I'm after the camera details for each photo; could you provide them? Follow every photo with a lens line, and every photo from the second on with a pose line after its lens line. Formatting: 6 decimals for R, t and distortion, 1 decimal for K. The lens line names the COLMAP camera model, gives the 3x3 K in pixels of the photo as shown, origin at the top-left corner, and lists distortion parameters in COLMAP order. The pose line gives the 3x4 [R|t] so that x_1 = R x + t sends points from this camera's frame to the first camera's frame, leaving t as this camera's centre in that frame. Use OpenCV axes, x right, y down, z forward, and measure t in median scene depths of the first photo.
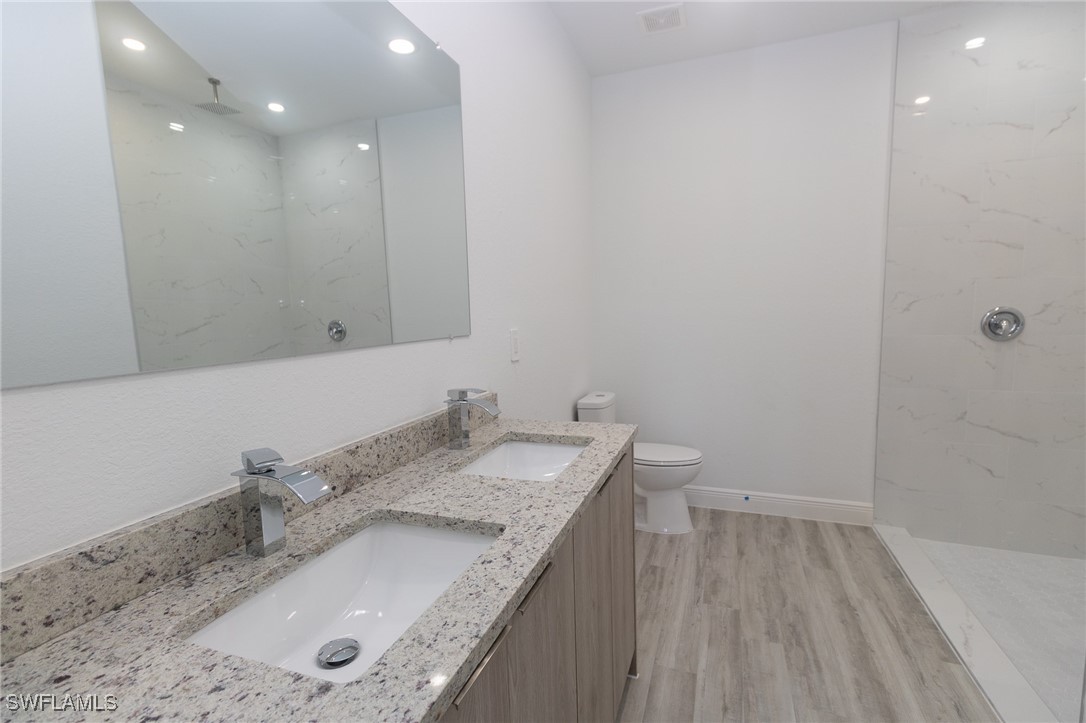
lens RADIAL K [[498.1, 0, 542.5], [0, 498.1, 359.0], [0, 0, 1]] dist [0.003973, 0.000882]
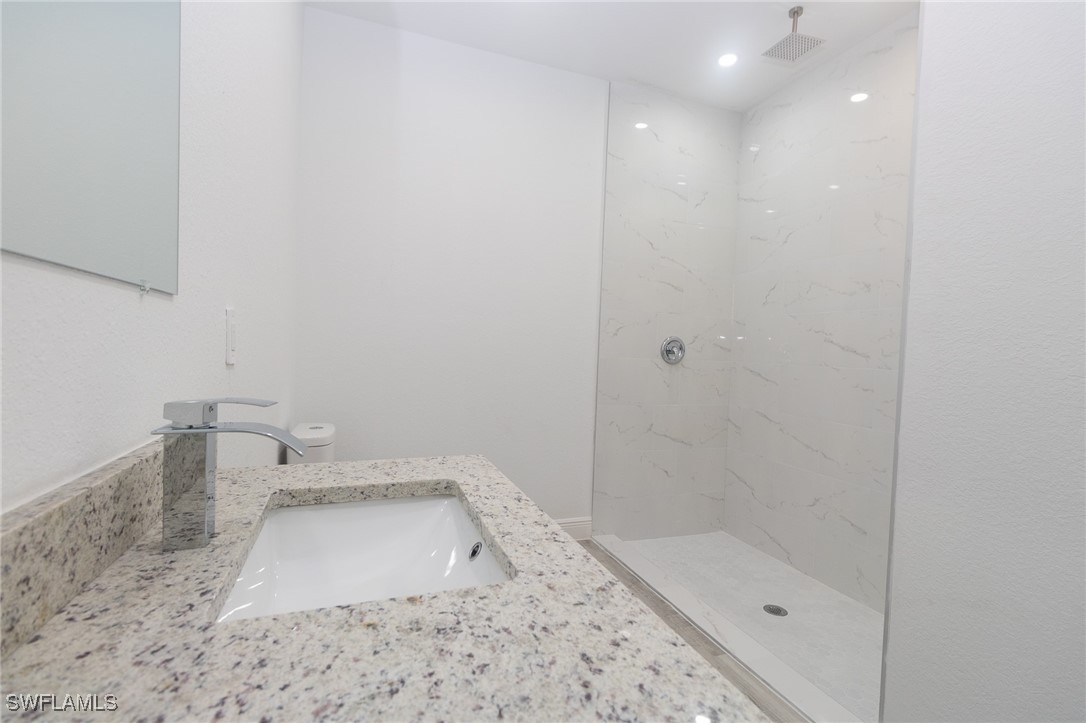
lens RADIAL K [[498.1, 0, 542.5], [0, 498.1, 359.0], [0, 0, 1]] dist [0.003973, 0.000882]
pose [[0.756846, 0.036864, 0.652553, -0.159024], [0.011231, 0.997527, -0.069379, 0.041545], [-0.653497, 0.059838, 0.754560, 0.351021]]
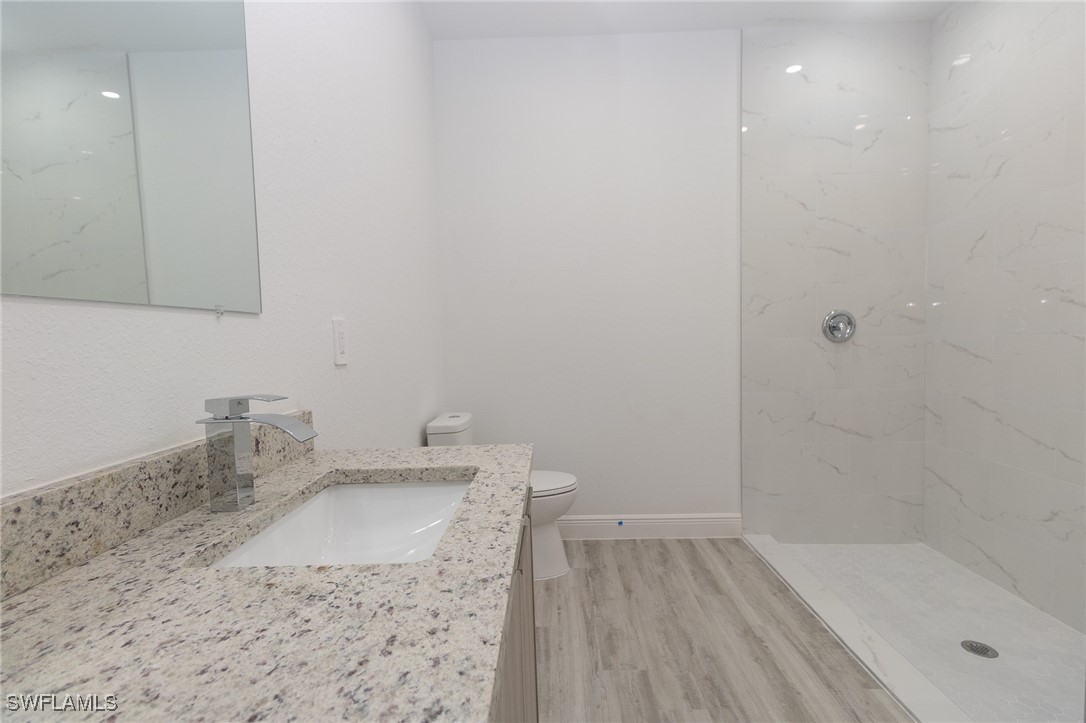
lens RADIAL K [[498.1, 0, 542.5], [0, 498.1, 359.0], [0, 0, 1]] dist [0.003973, 0.000882]
pose [[0.944321, -0.014940, 0.328687, -0.019171], [0.034870, 0.997887, -0.054822, 0.043319], [-0.327173, 0.063231, 0.942846, 0.272275]]
